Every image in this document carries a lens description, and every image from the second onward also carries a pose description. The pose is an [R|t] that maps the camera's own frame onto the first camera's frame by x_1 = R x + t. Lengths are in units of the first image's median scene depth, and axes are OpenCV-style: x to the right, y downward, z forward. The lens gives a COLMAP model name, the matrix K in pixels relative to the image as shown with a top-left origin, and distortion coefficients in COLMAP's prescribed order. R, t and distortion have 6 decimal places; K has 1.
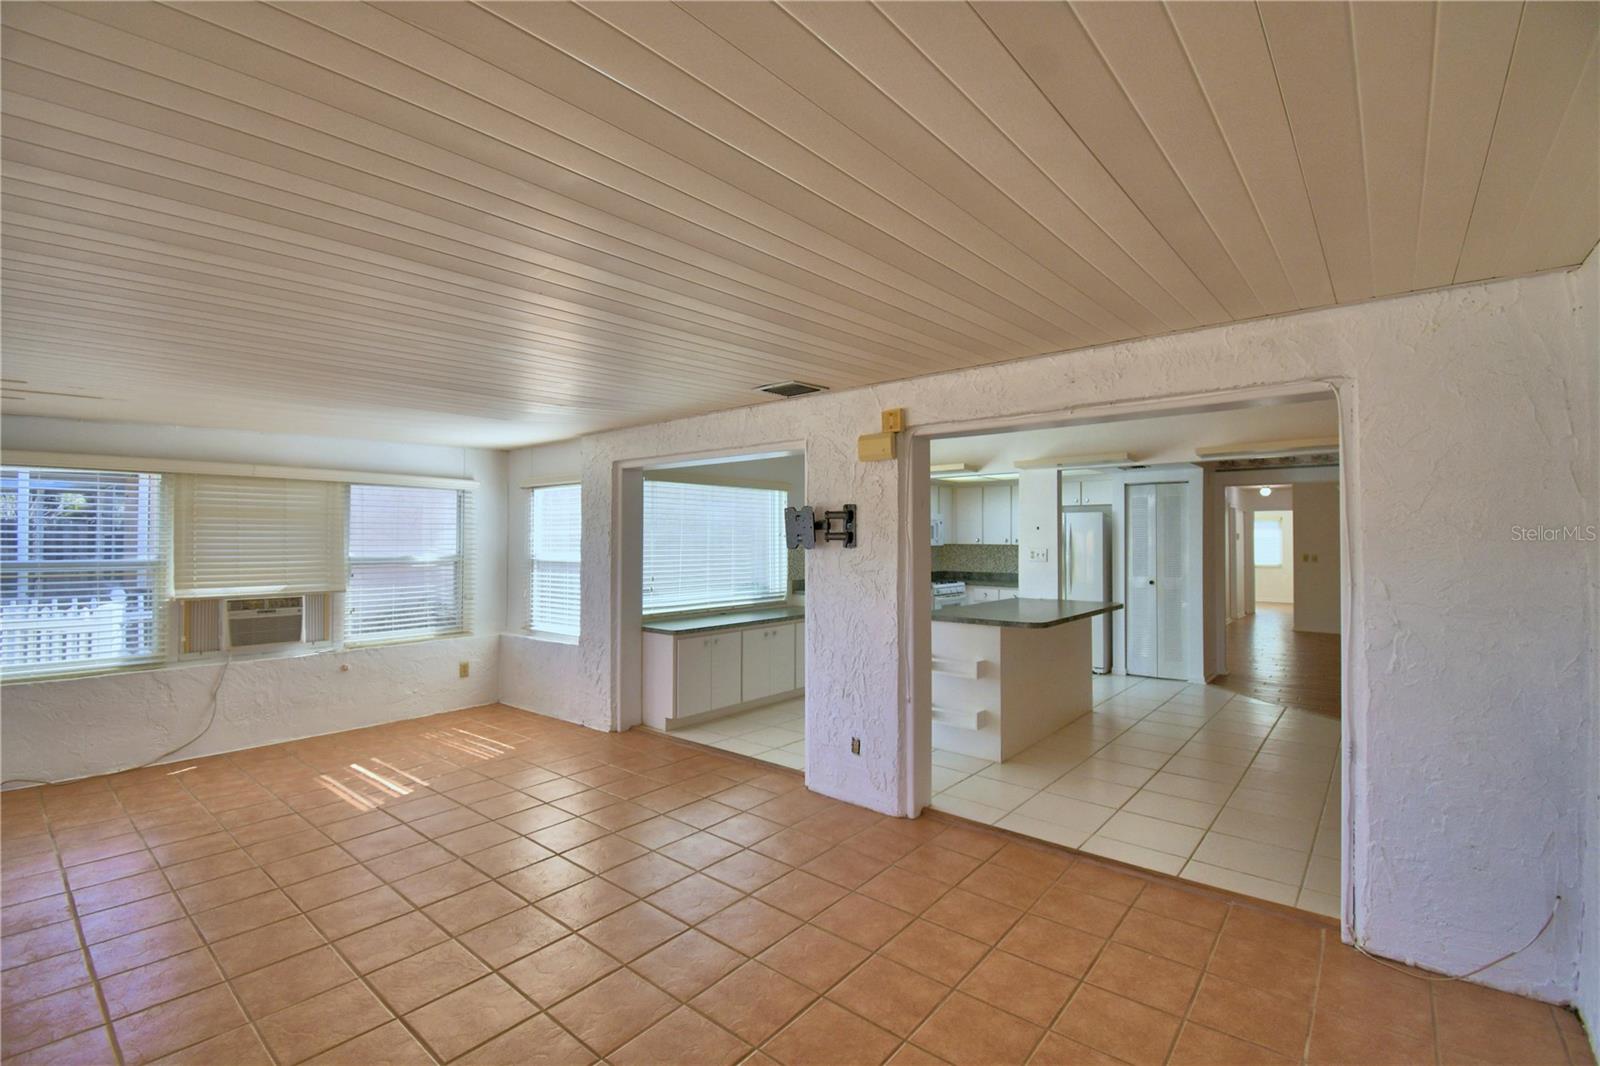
lens RADIAL K [[715.8, 0, 793.2], [0, 715.8, 531.0], [0, 0, 1]] dist [0.019728, -0.026367]
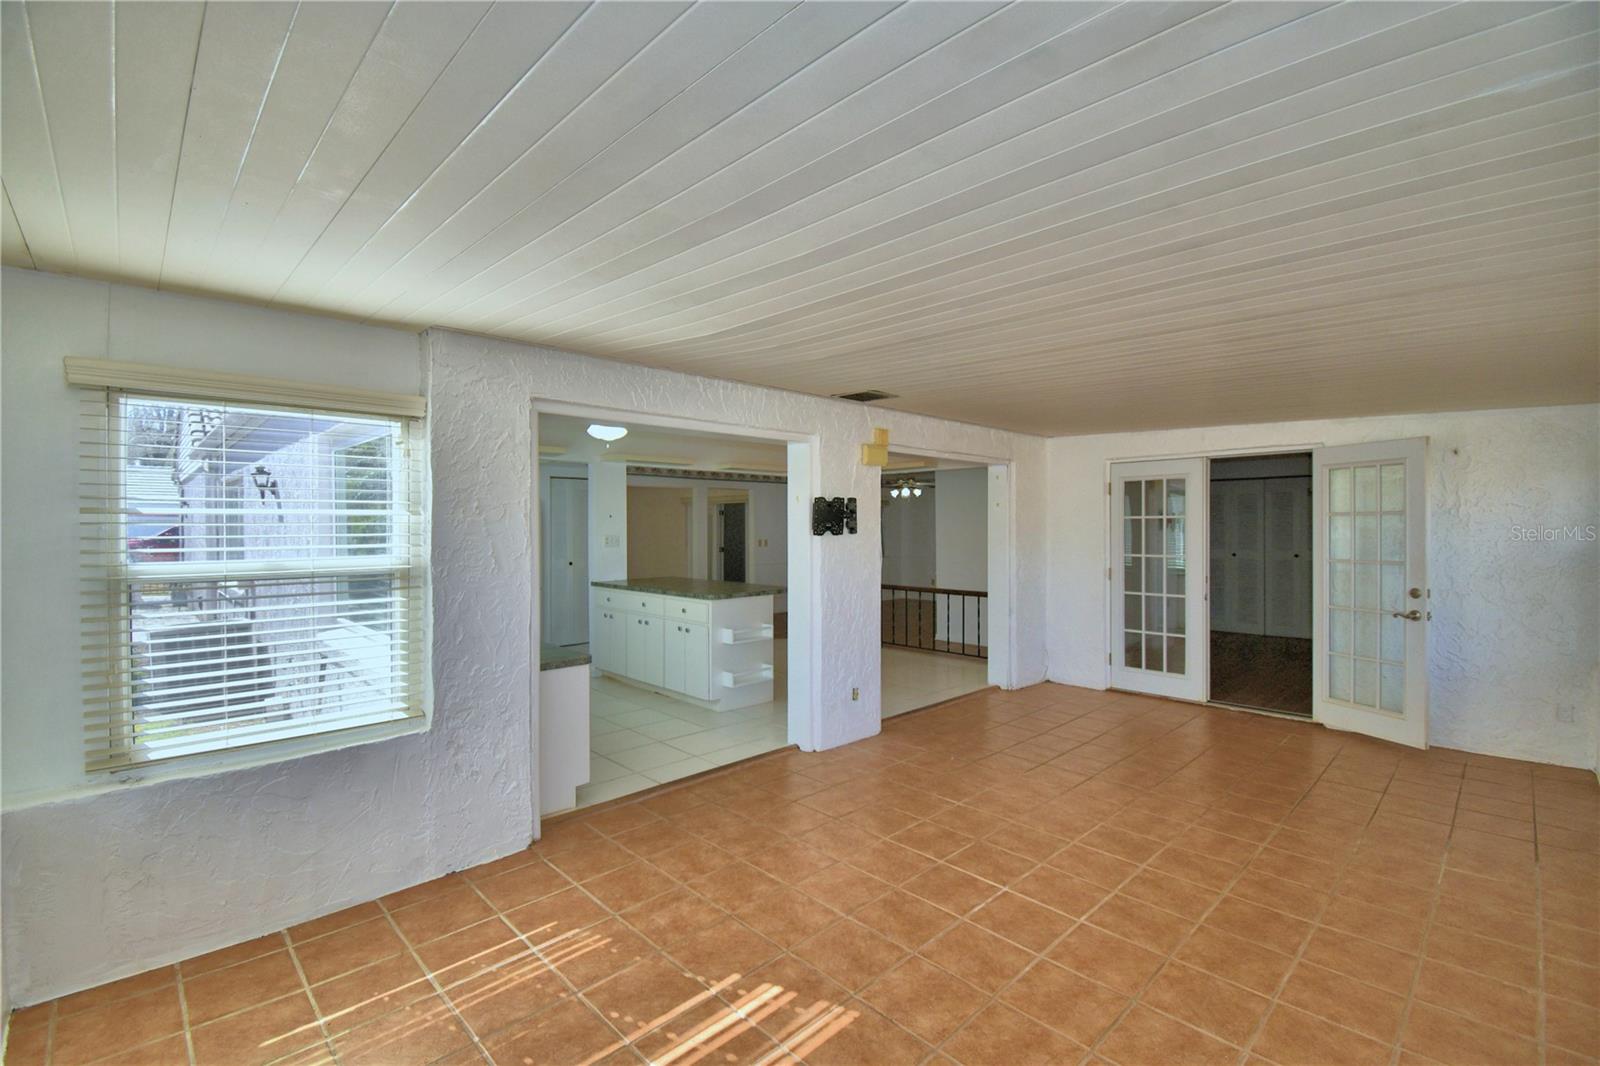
lens RADIAL K [[715.8, 0, 793.2], [0, 715.8, 531.0], [0, 0, 1]] dist [0.019728, -0.026367]
pose [[0.093557, -0.008997, 0.995573, -1.053938], [-0.010927, 0.999890, 0.010063, 0.008162], [-0.995554, -0.011820, 0.093448, 0.914778]]
